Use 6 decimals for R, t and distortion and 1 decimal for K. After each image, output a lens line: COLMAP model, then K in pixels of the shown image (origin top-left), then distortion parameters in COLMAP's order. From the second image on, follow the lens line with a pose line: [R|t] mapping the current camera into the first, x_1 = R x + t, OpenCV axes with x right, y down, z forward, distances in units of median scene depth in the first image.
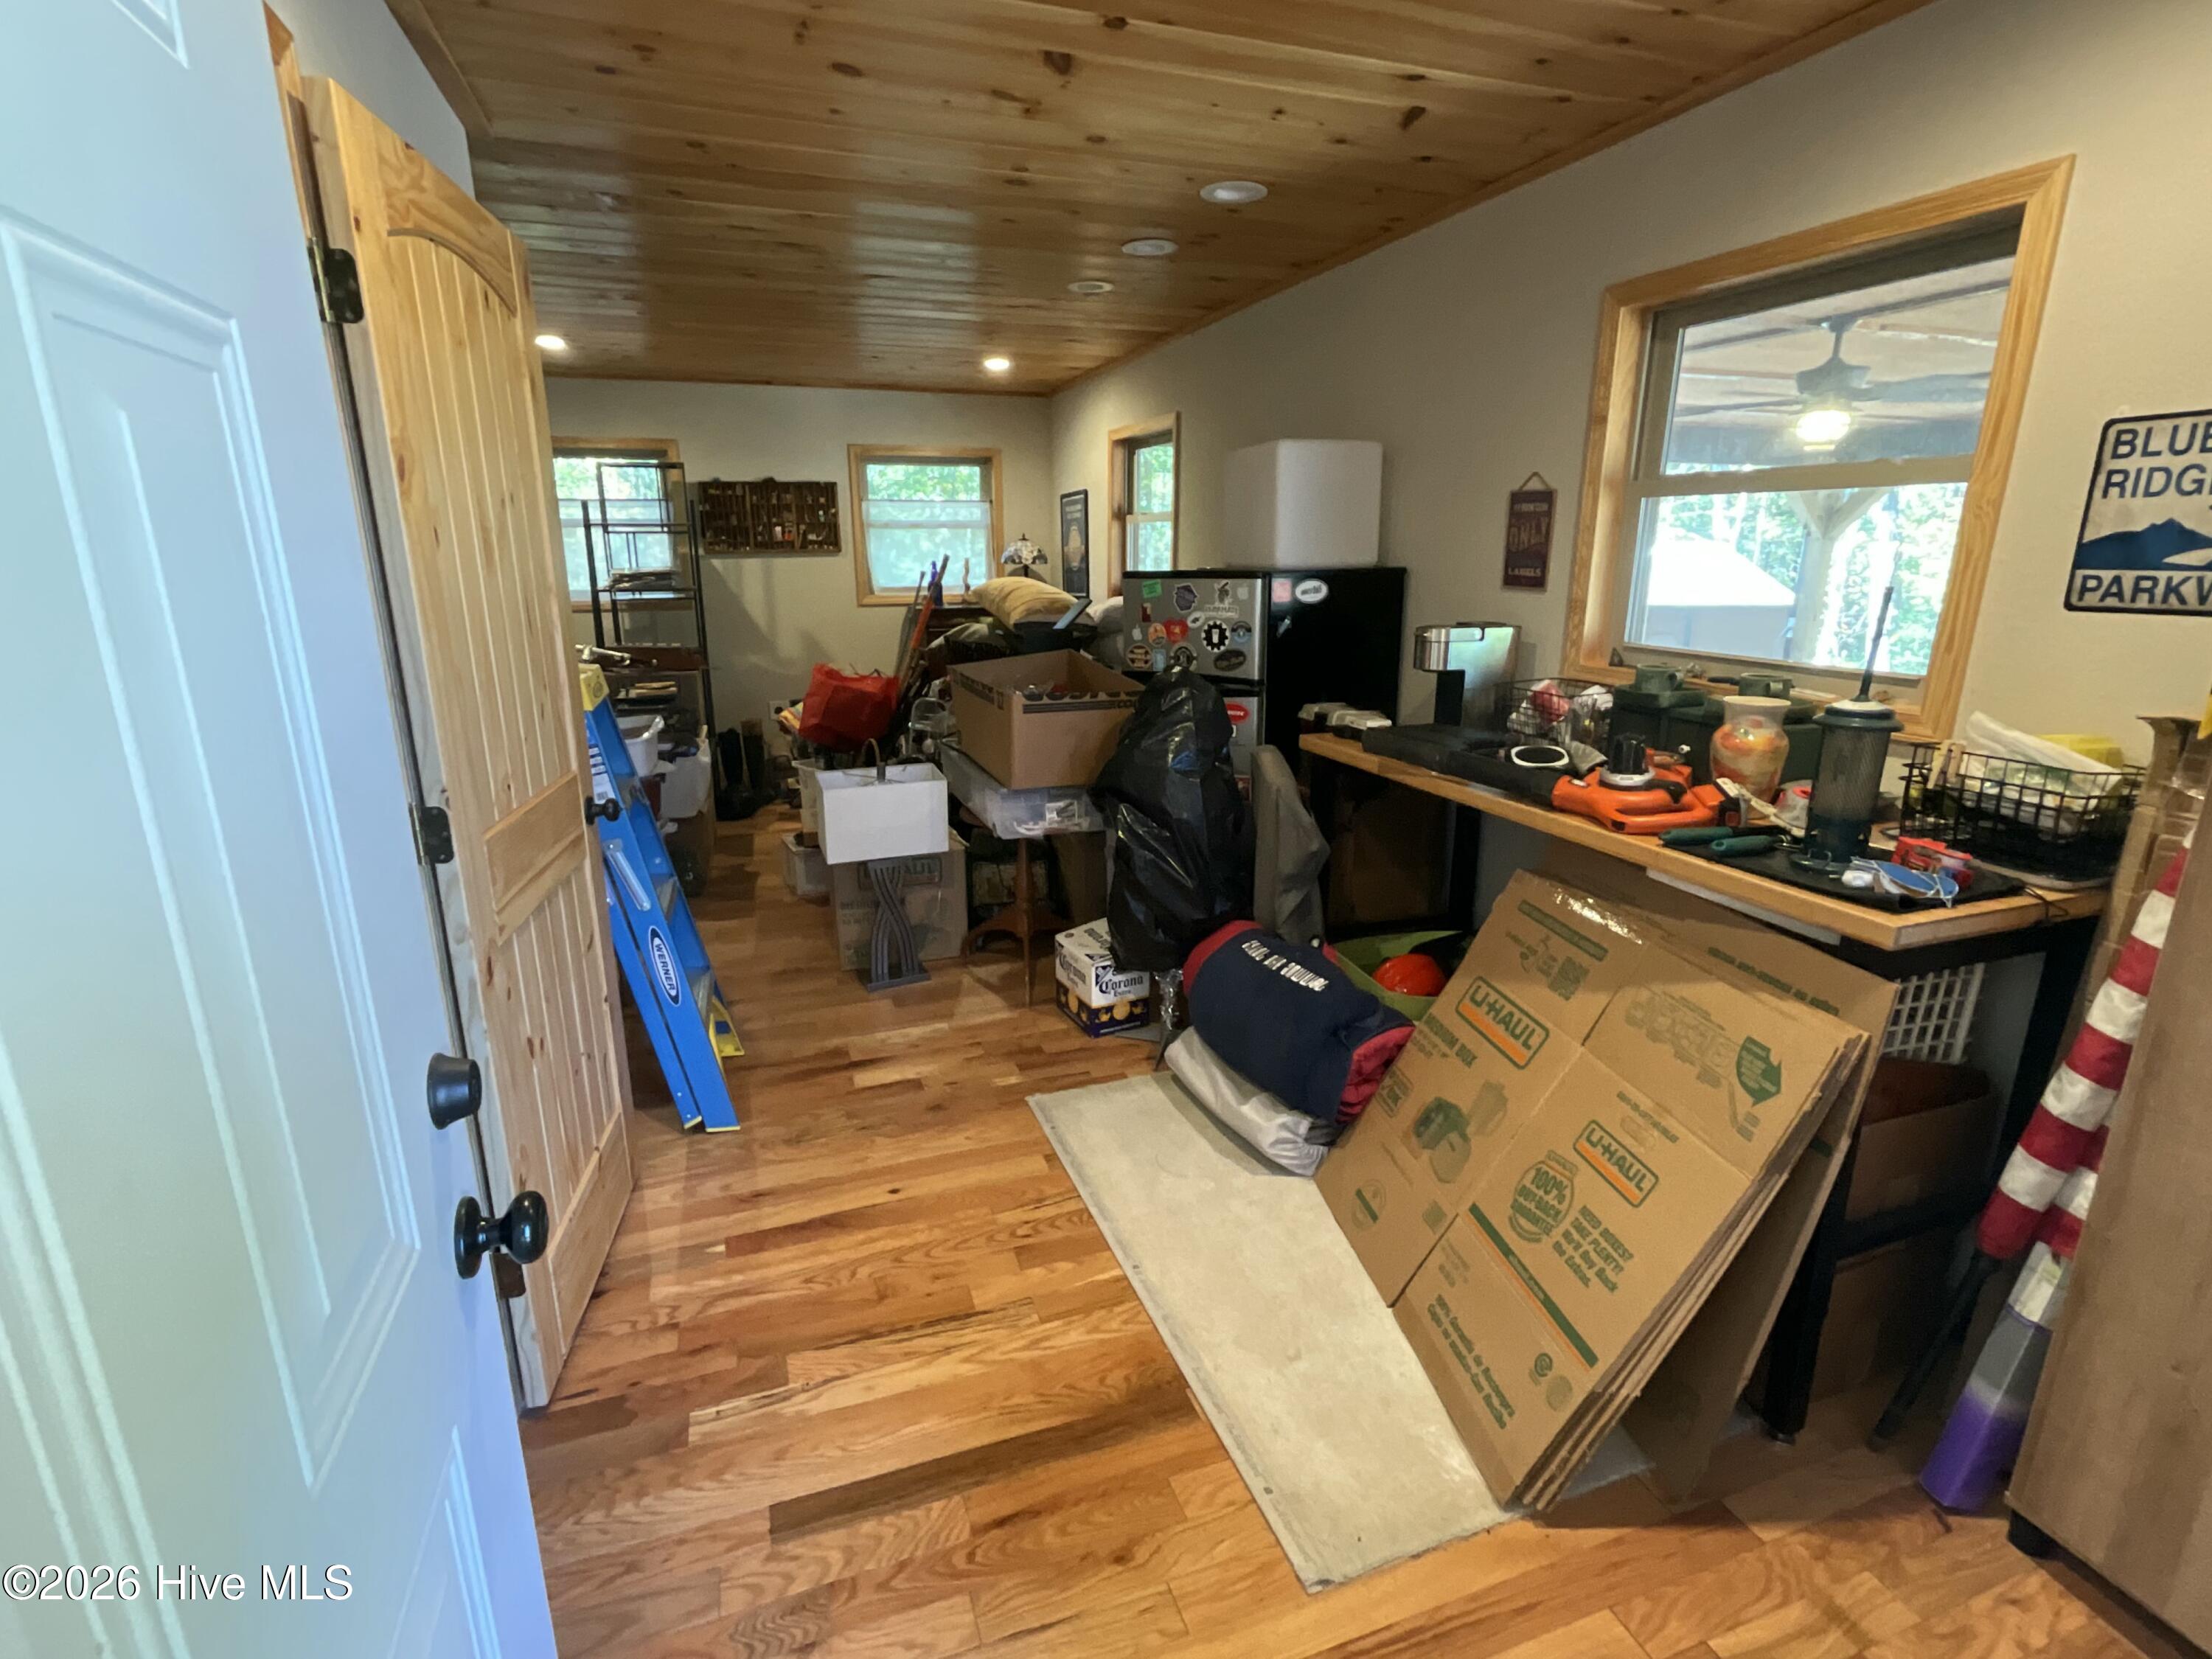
lens RADIAL K [[1052.8, 0, 1111.2], [0, 1052.8, 831.5], [0, 0, 1]] dist [-0.000580, 0.000021]
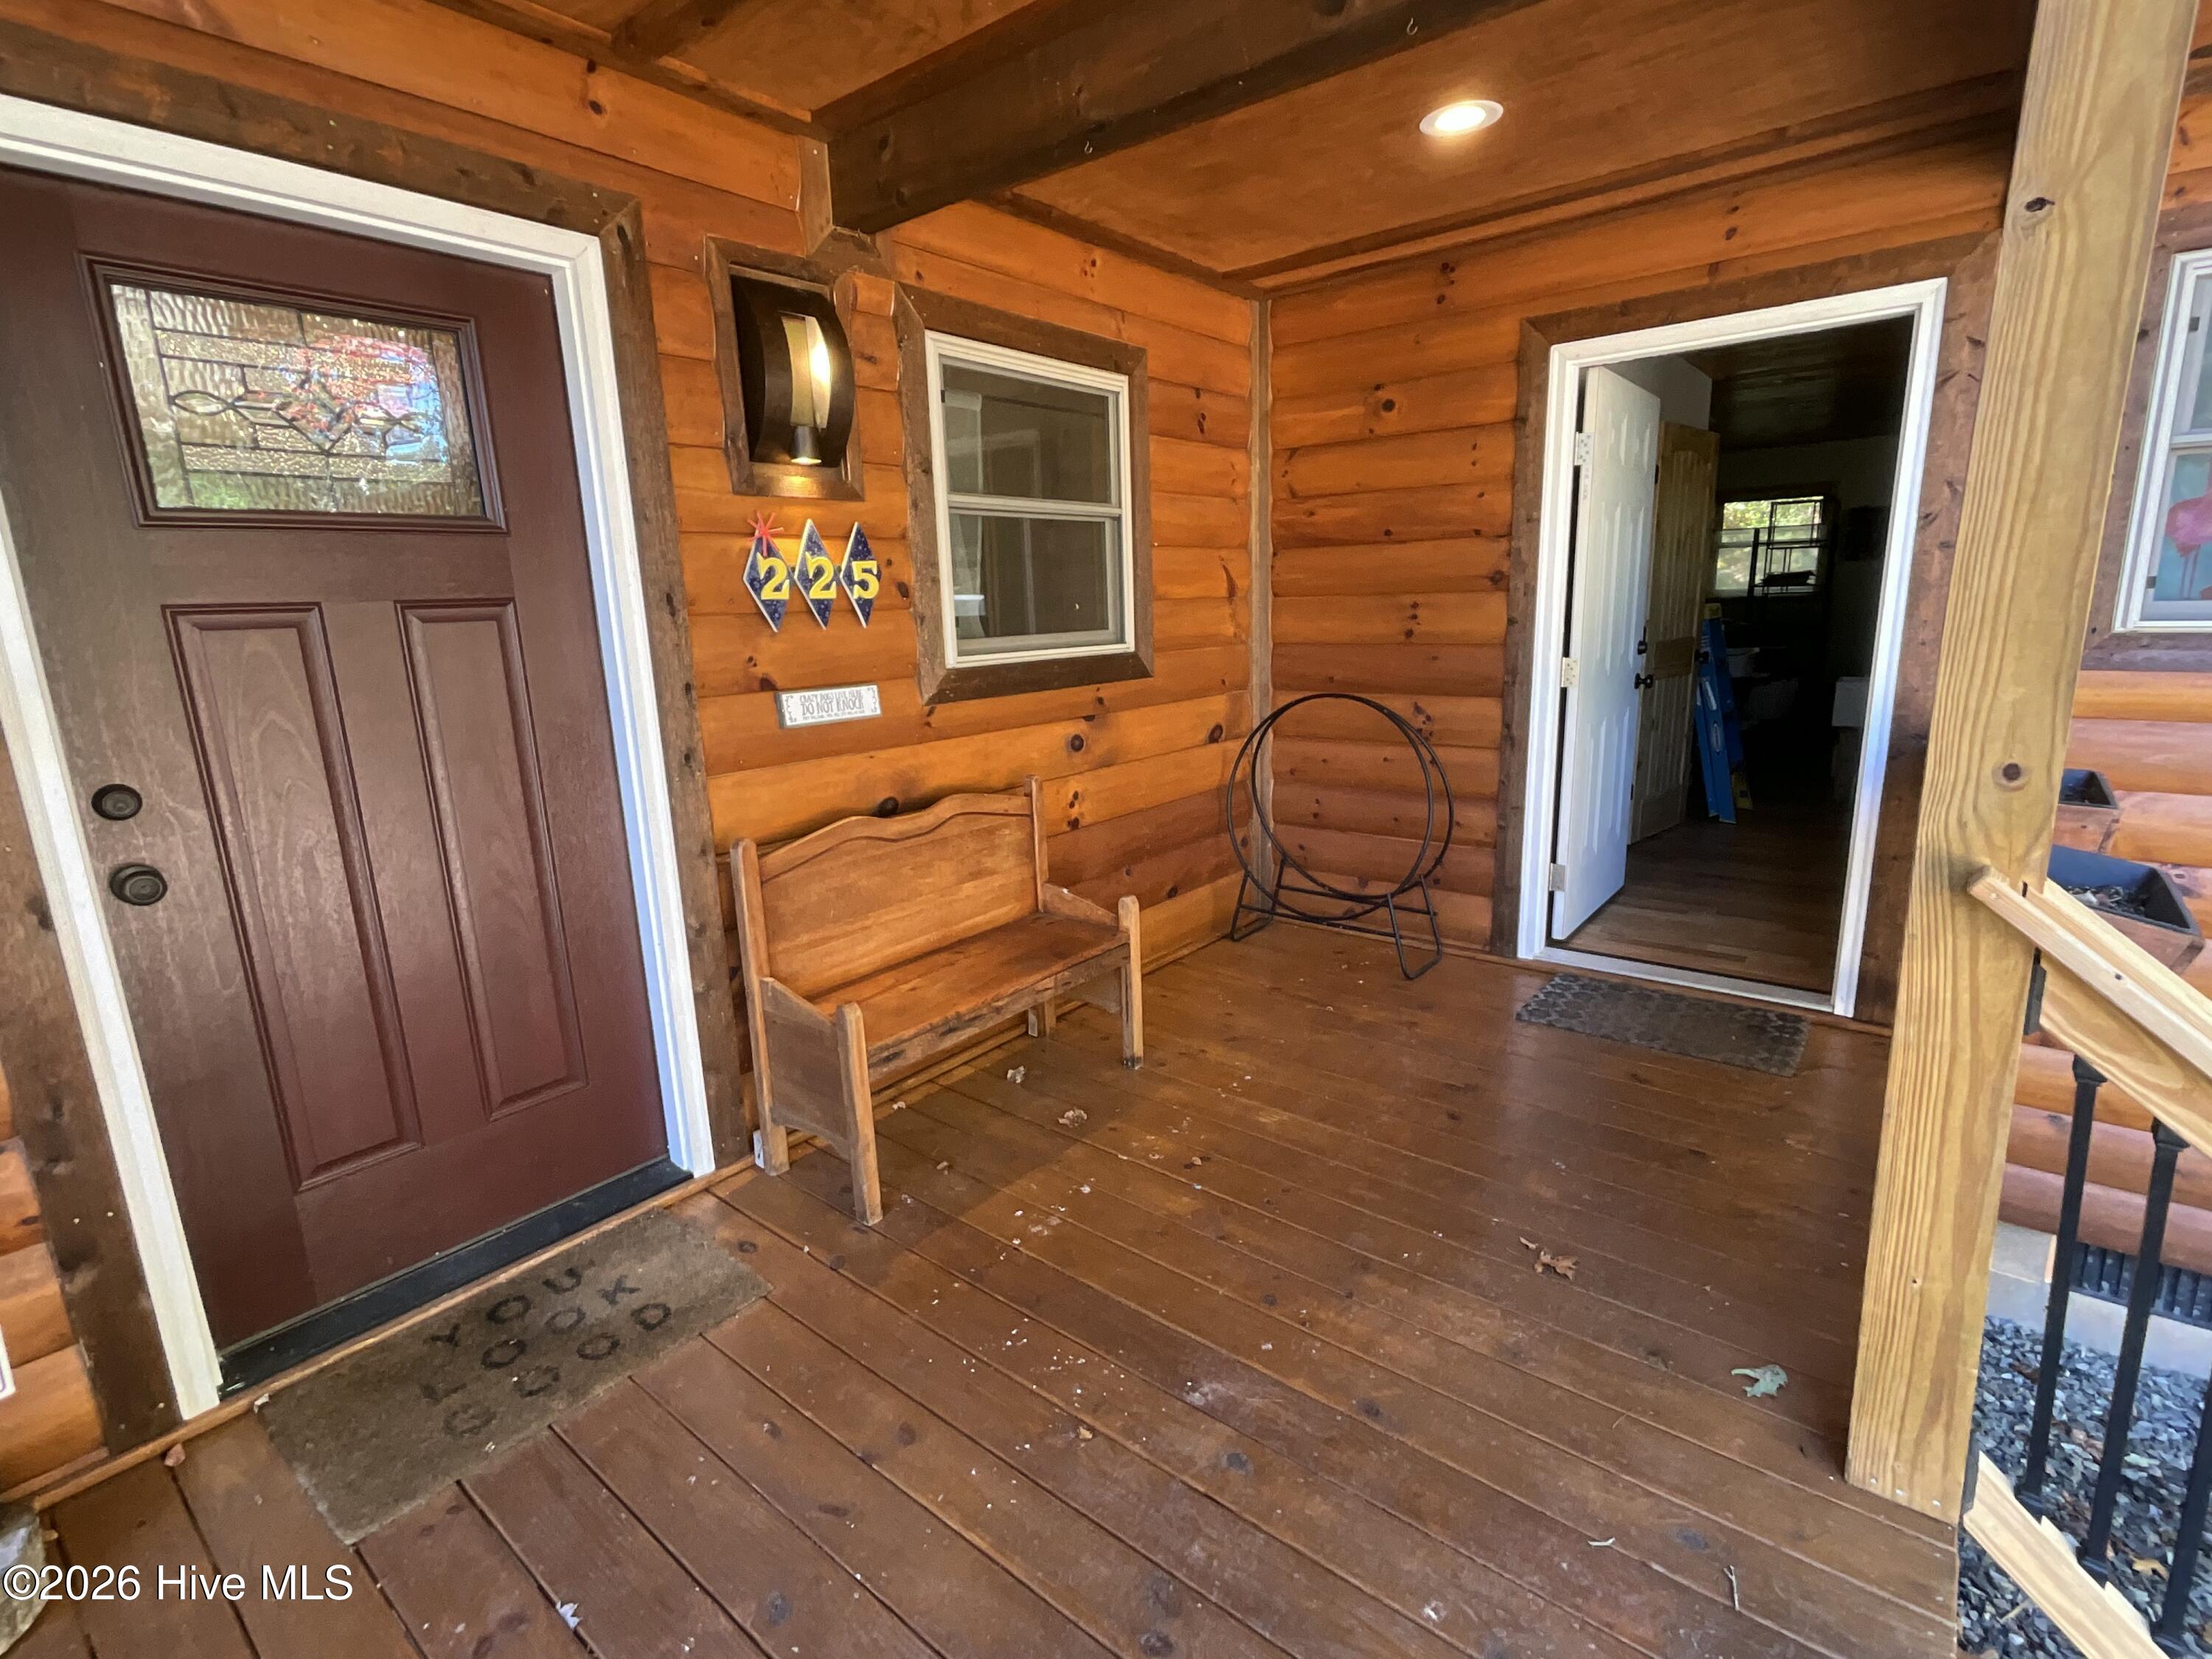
lens RADIAL K [[1052.8, 0, 1111.2], [0, 1052.8, 831.5], [0, 0, 1]] dist [-0.000580, 0.000021]
pose [[0.519995, 0.167778, -0.837529, 0.343919], [-0.188482, 0.978888, 0.079073, 0.164336], [0.833114, 0.116742, 0.540640, -0.532050]]
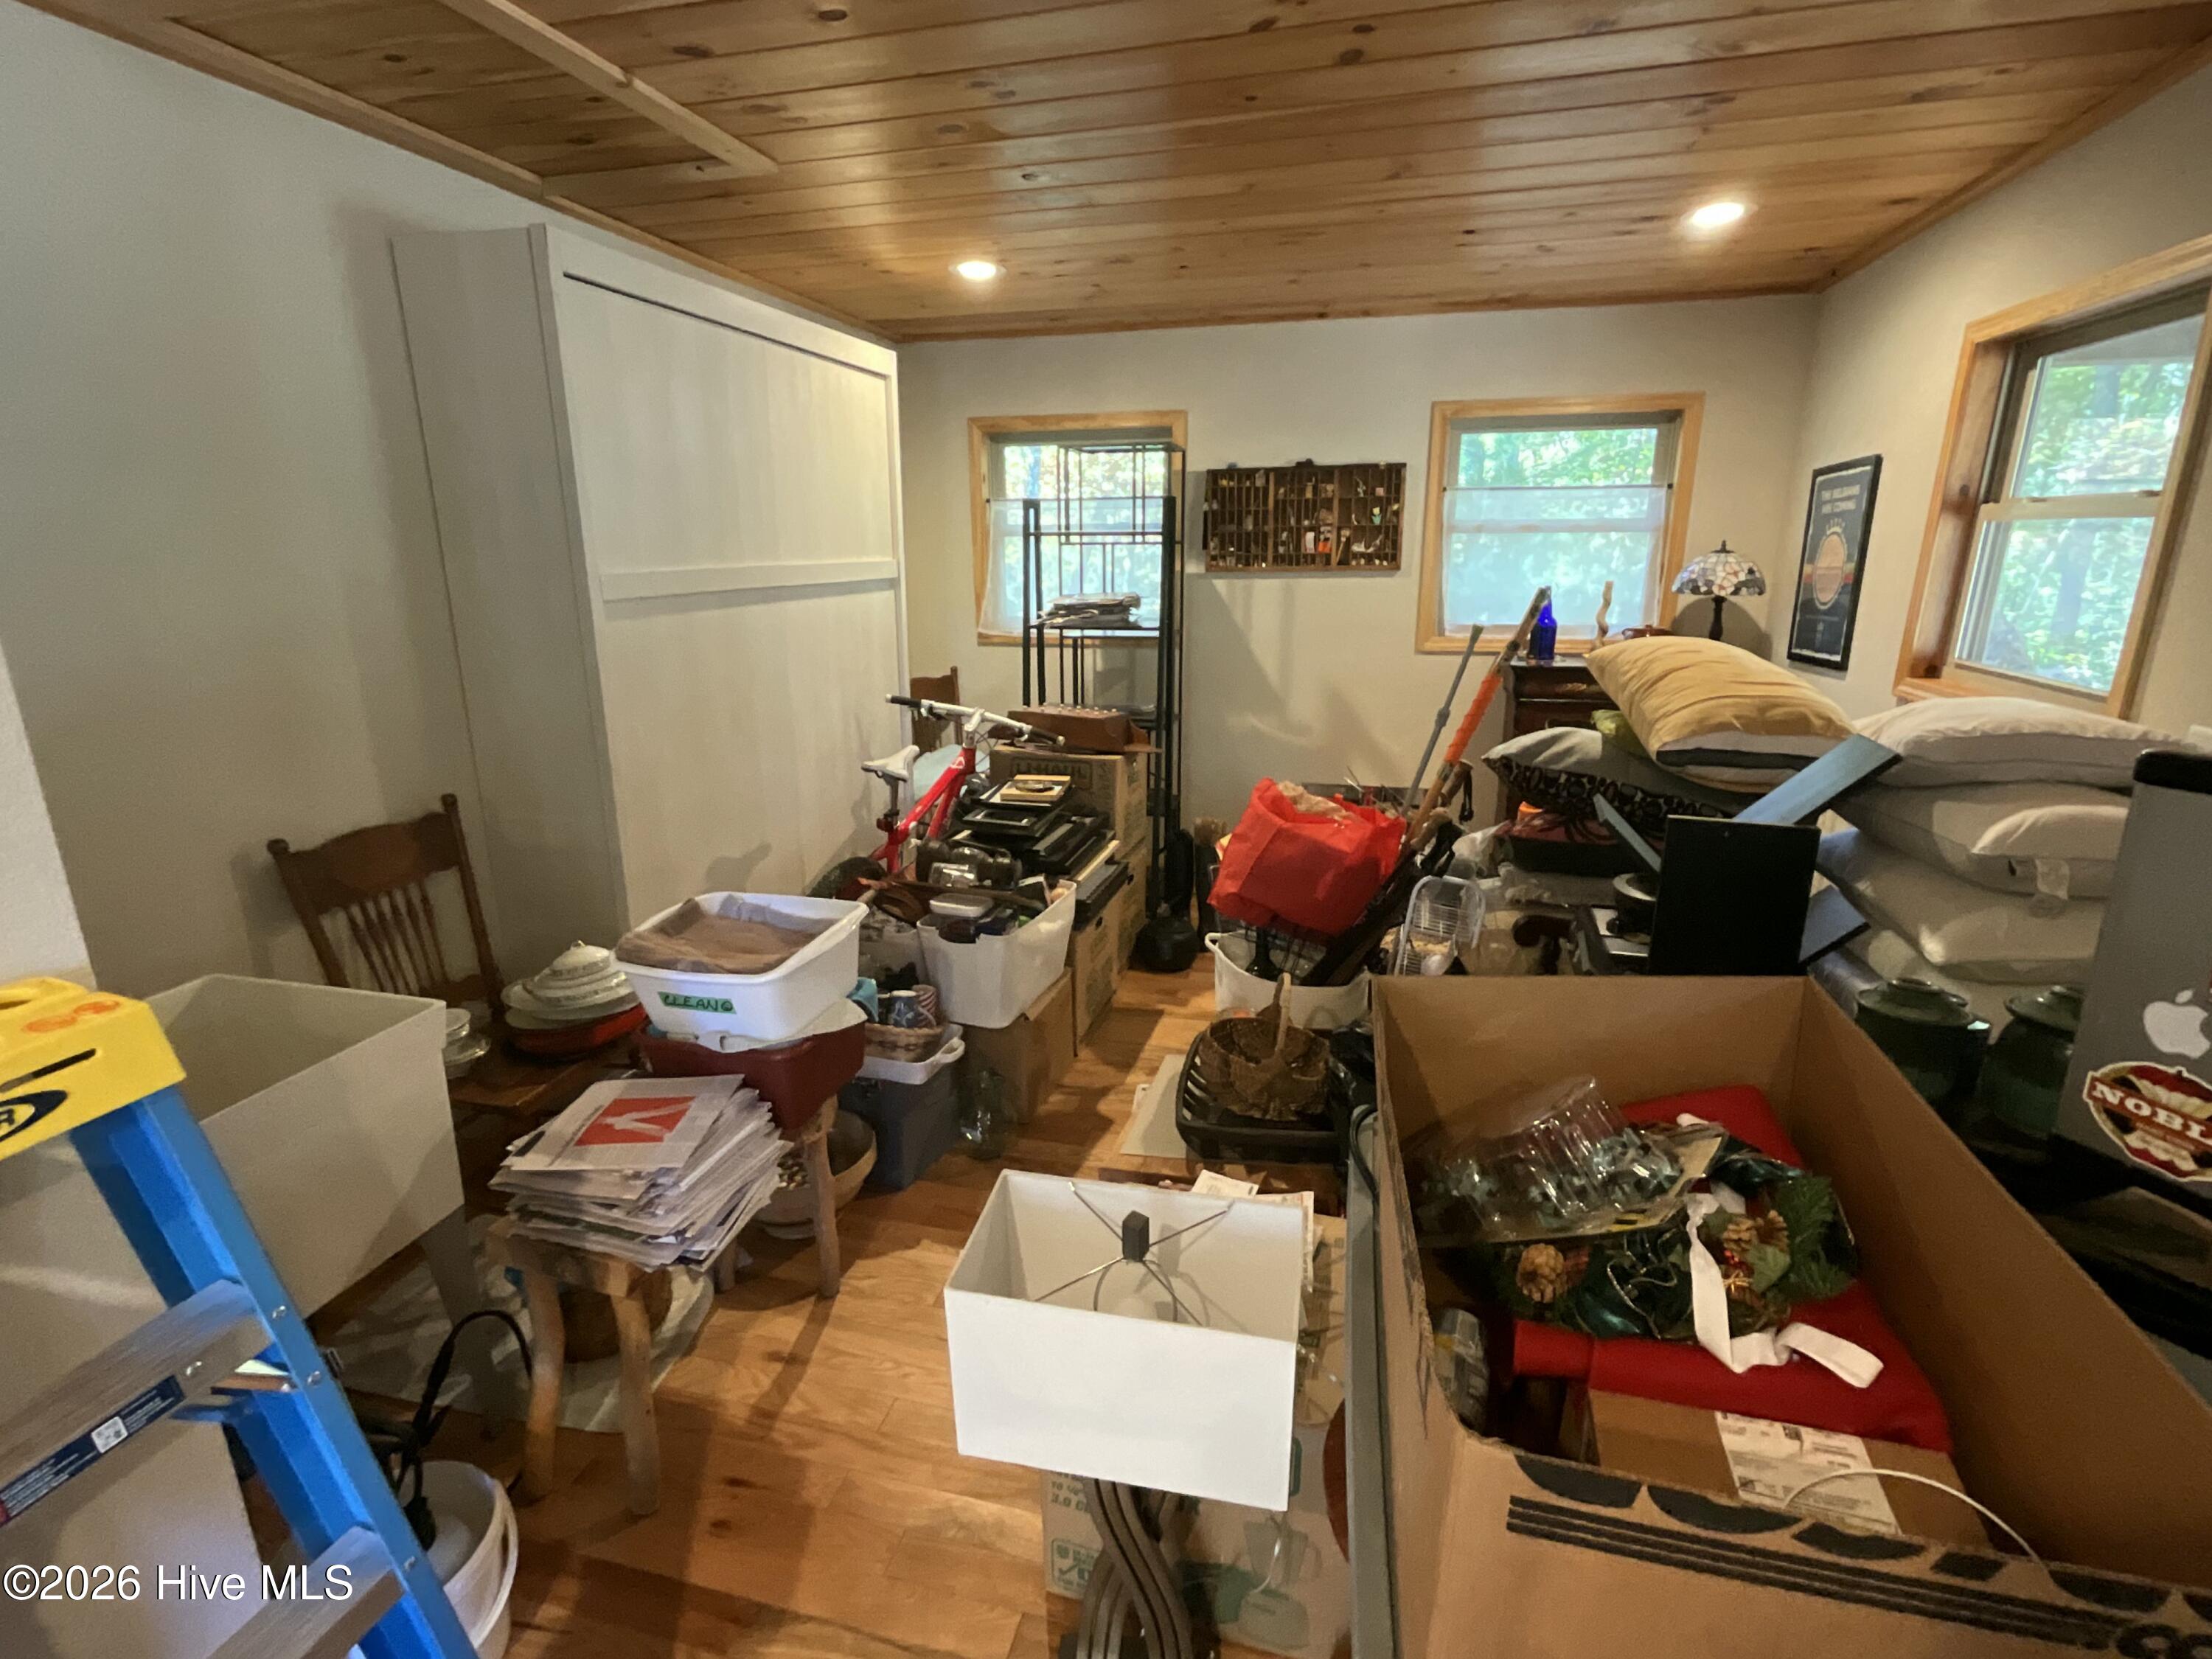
lens RADIAL K [[1052.8, 0, 1111.2], [0, 1052.8, 831.5], [0, 0, 1]] dist [-0.000580, 0.000021]
pose [[0.827437, 0.146905, -0.542002, -0.028124], [-0.144678, 0.988361, 0.047018, -0.115206], [0.542601, 0.039511, 0.839061, 0.378105]]
